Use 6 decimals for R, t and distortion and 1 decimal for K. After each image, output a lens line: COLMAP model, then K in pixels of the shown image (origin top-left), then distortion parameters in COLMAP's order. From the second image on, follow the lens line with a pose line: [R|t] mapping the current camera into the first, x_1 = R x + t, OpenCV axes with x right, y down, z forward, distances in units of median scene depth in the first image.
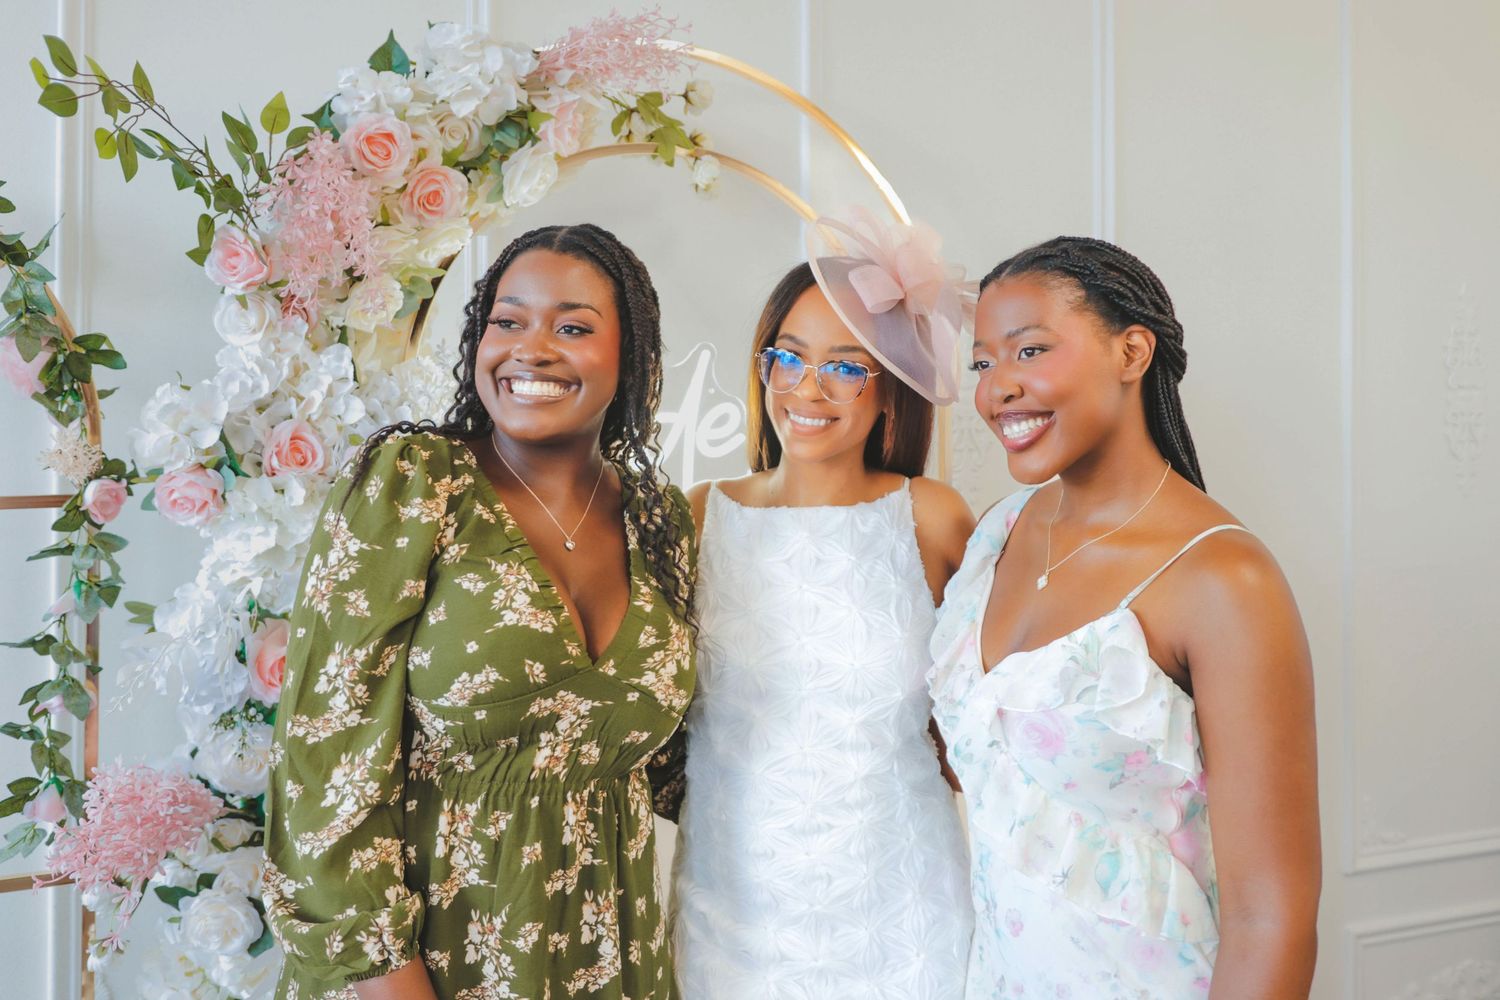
lens RADIAL K [[1331.2, 0, 672.5], [0, 1331.2, 331.0], [0, 0, 1]] dist [-0.001089, 0.181795]
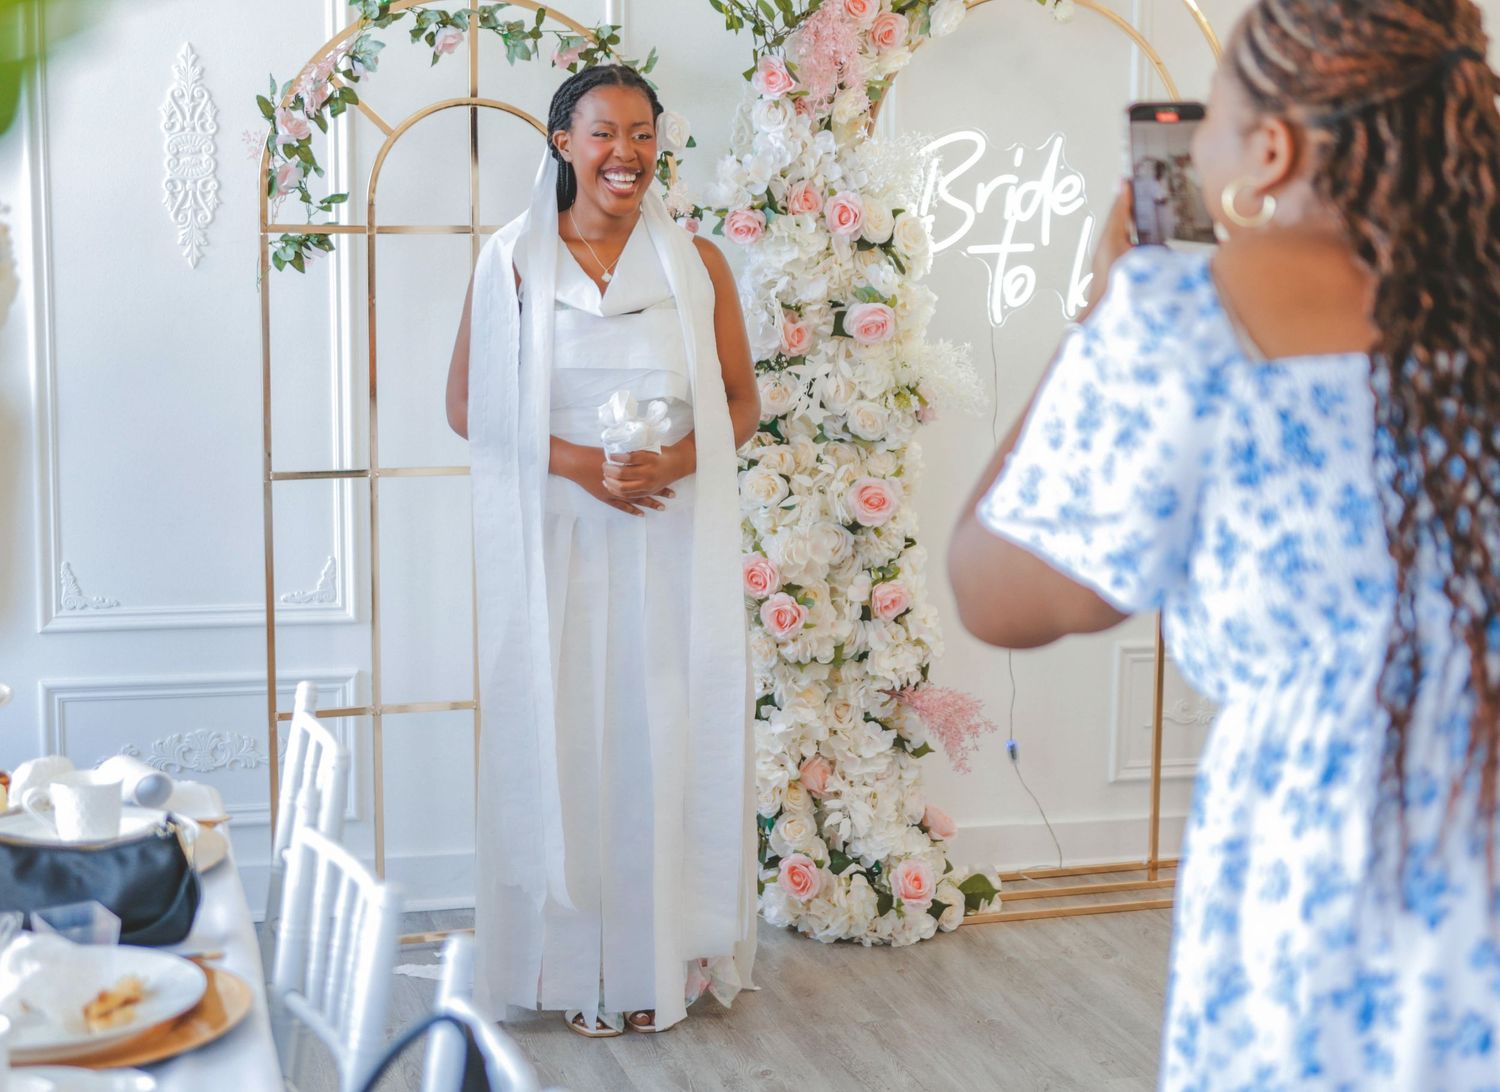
lens RADIAL K [[2498.9, 0, 750.0], [0, 2498.9, 546.0], [0, 0, 1]] dist [0.089523, -0.040788]
pose [[0.997618, 0.012914, -0.067762, -0.134169], [-0.001931, 0.987163, 0.159705, 0.019717], [0.068955, -0.159194, 0.984836, -1.915243]]
